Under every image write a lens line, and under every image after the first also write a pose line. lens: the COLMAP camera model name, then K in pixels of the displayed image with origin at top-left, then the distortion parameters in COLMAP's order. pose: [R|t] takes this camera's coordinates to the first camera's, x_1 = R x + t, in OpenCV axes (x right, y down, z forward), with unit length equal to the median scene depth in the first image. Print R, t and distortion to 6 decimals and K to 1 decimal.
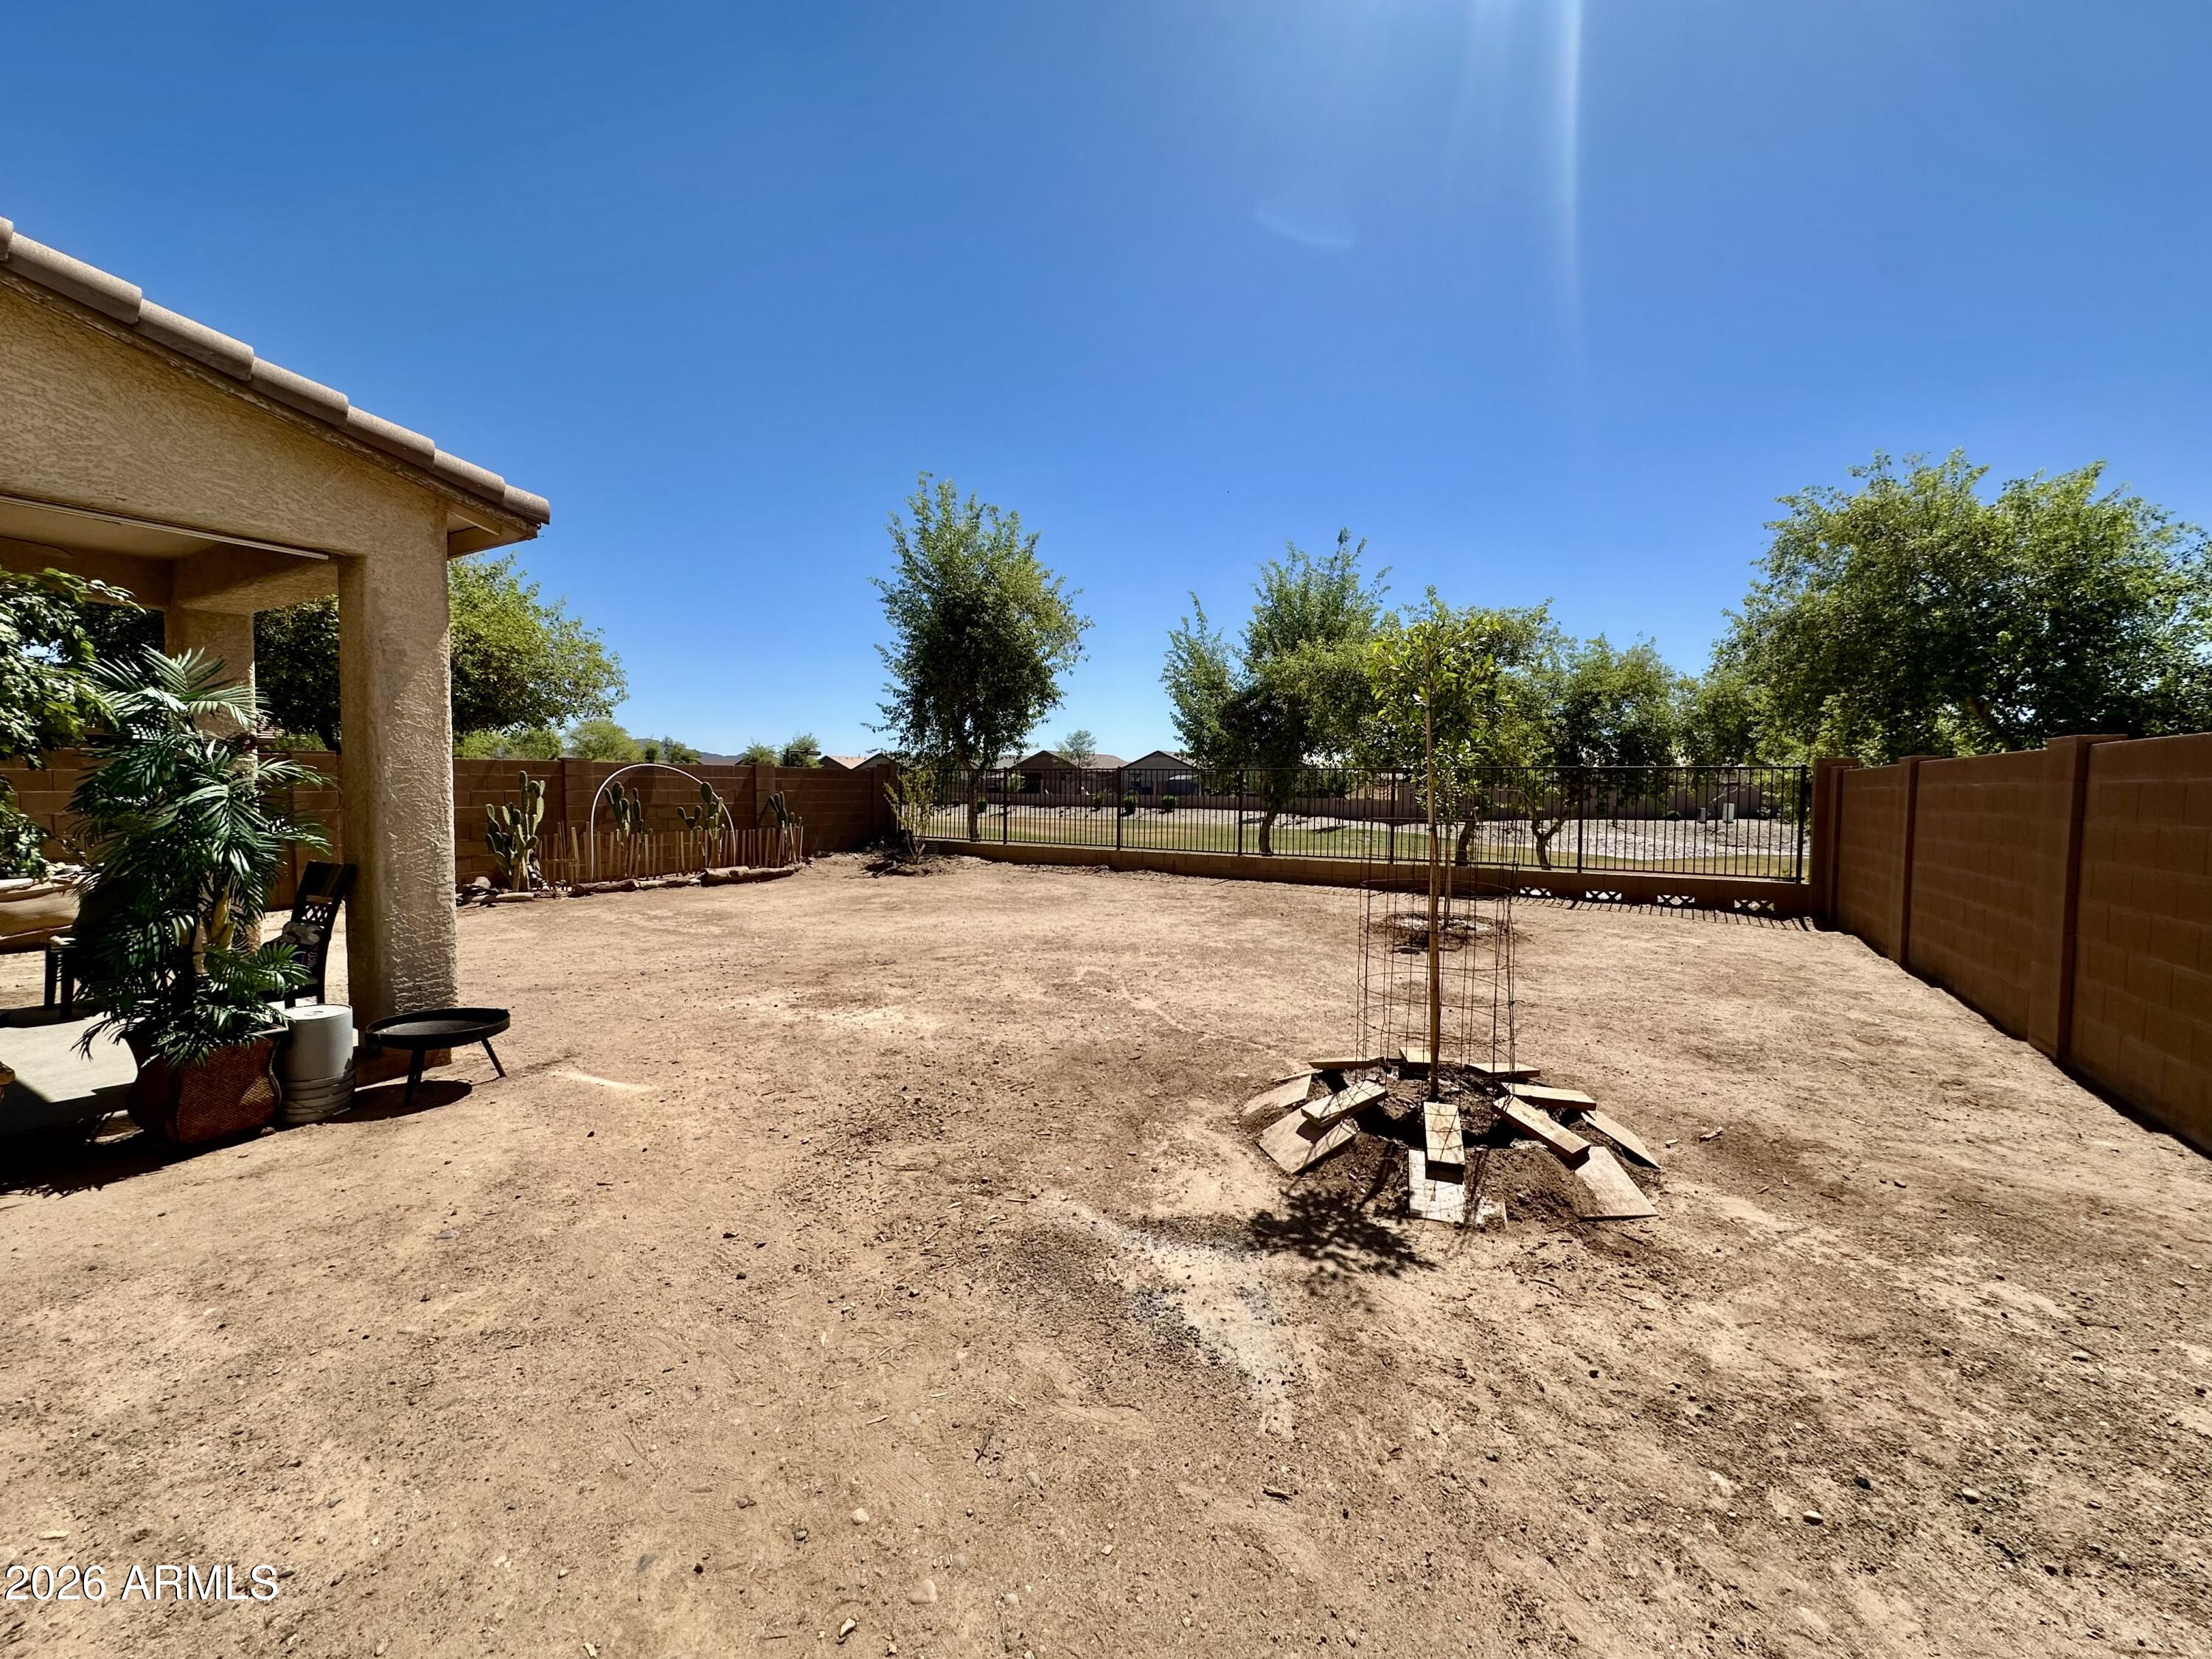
lens RADIAL K [[887.8, 0, 1108.9], [0, 887.8, 831.6], [0, 0, 1]] dist [-0.001030, 0.000178]
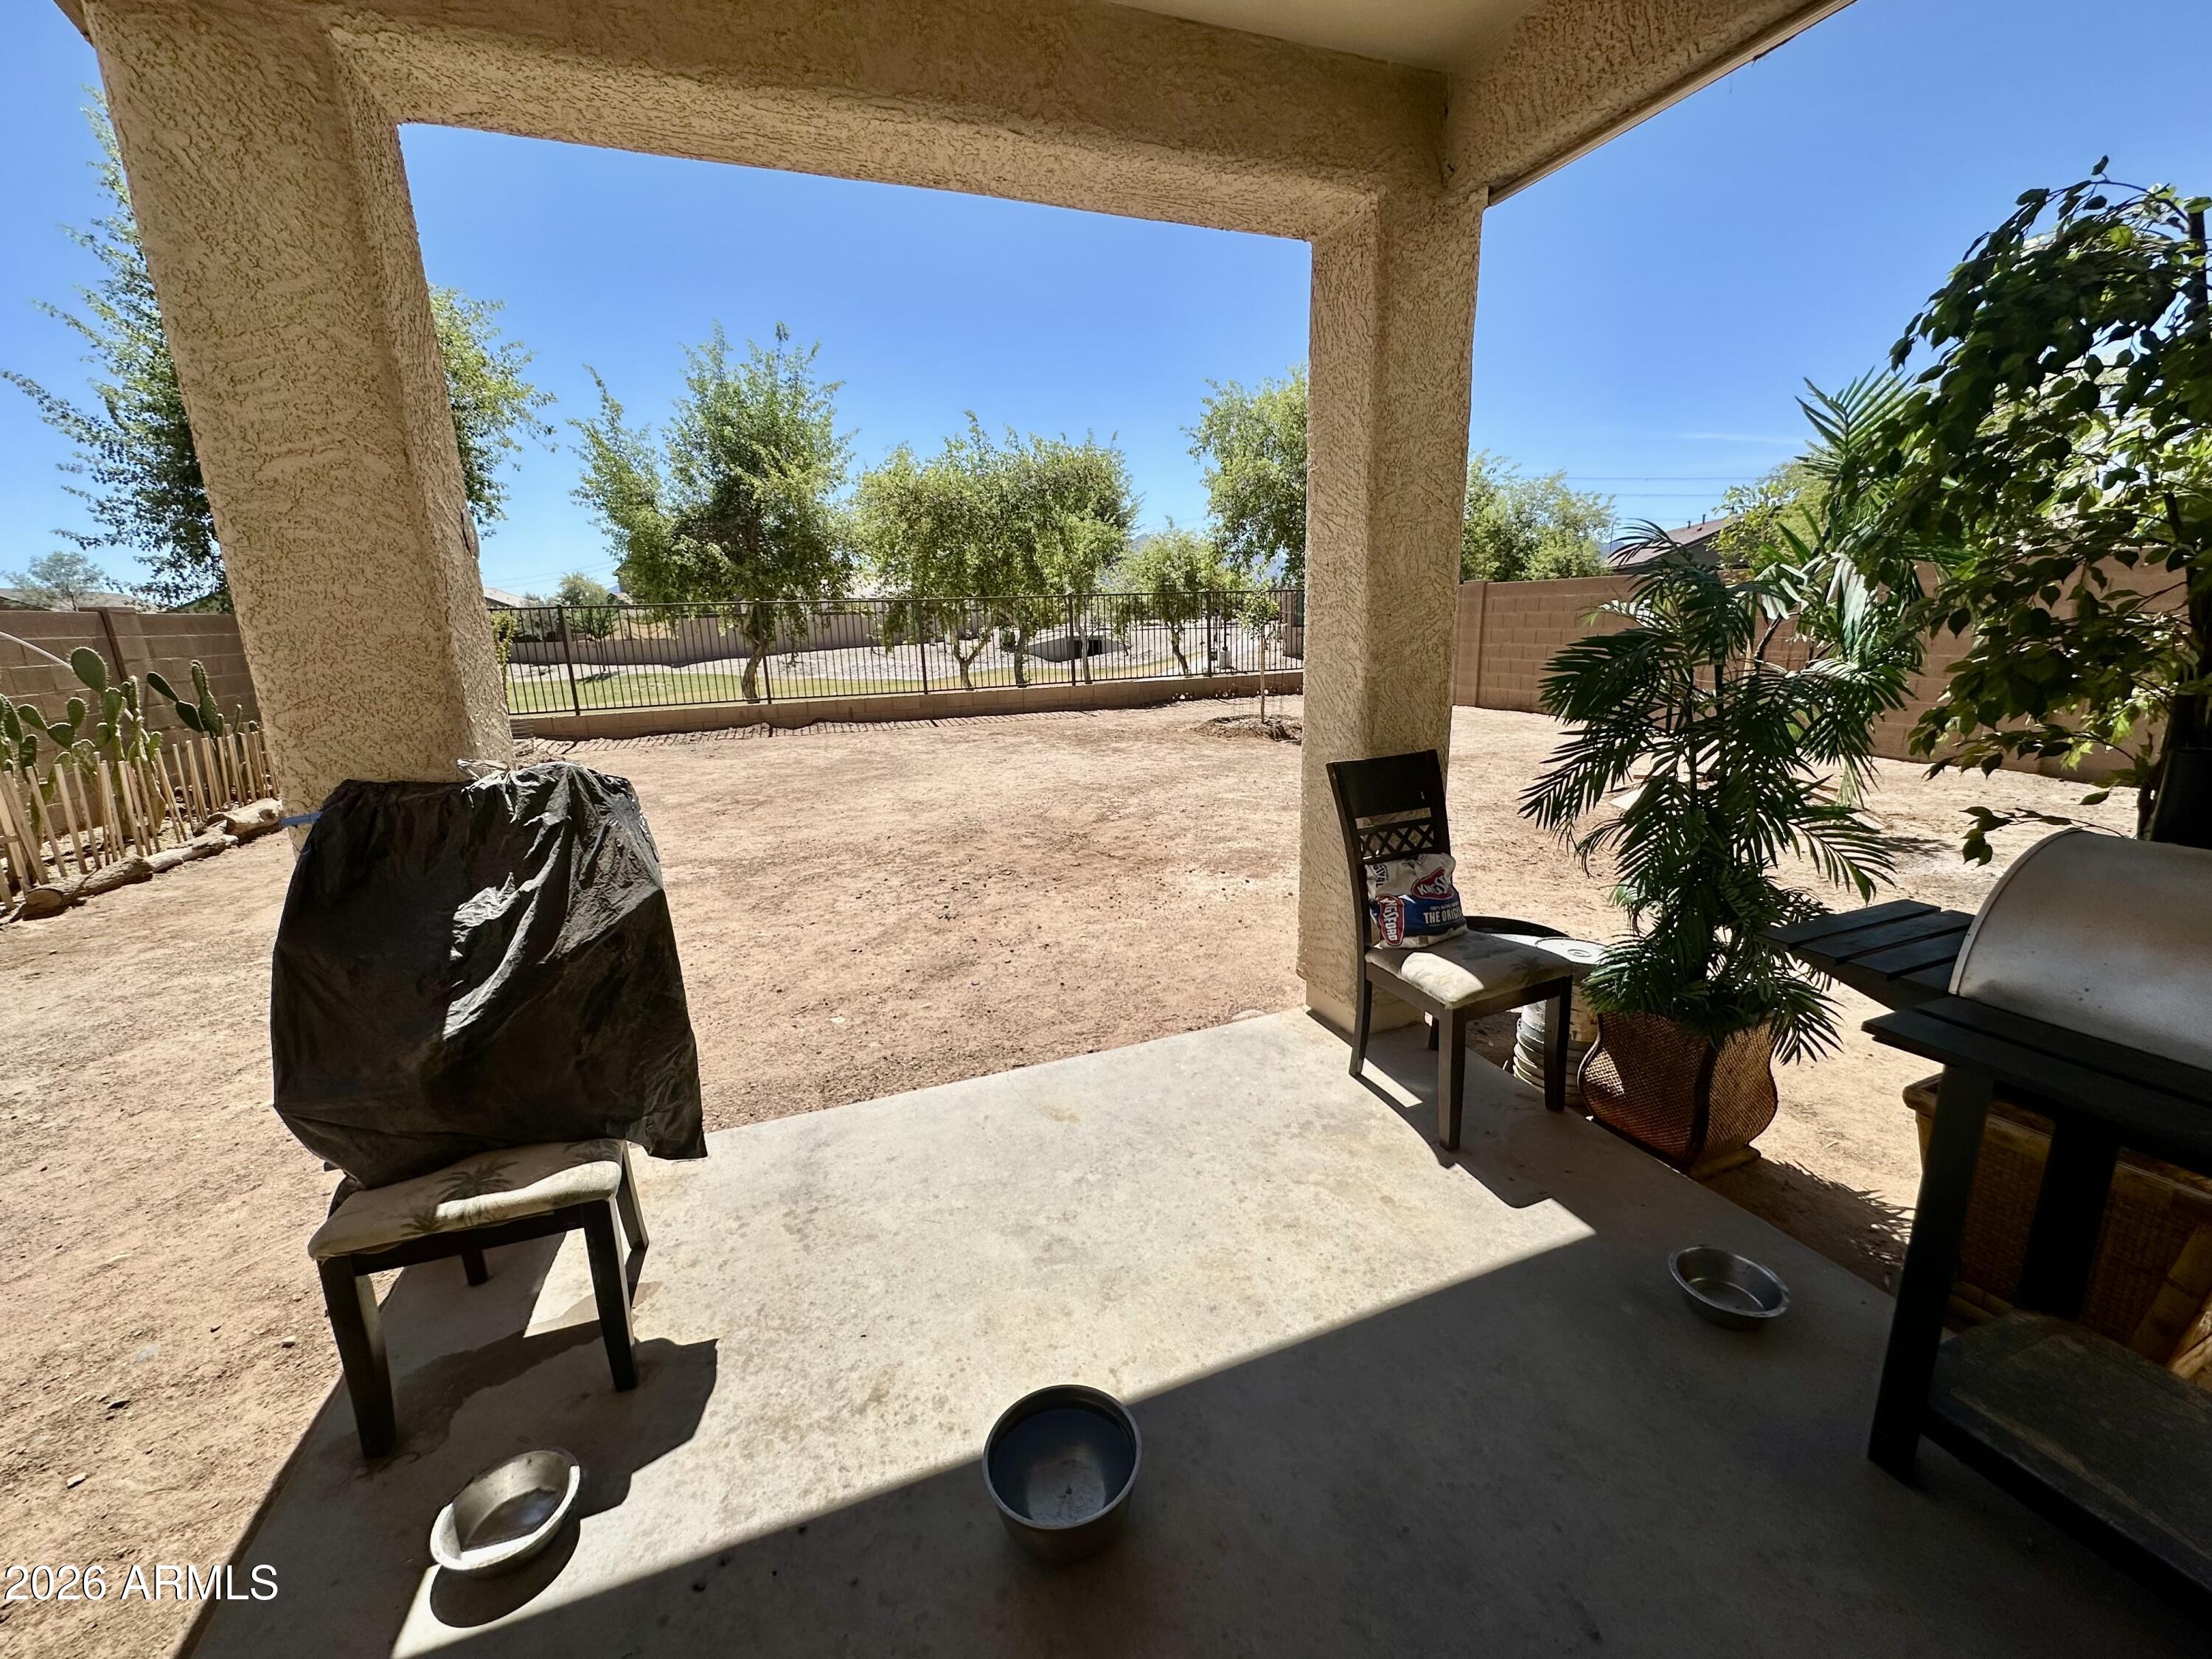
lens RADIAL K [[887.8, 0, 1109.5], [0, 887.8, 824.0], [0, 0, 1]] dist [-0.001030, 0.000178]
pose [[0.654332, -0.201601, 0.728839, -0.252446], [0.072549, 0.976099, 0.204862, -0.010744], [-0.752719, -0.081171, 0.653319, 0.130094]]
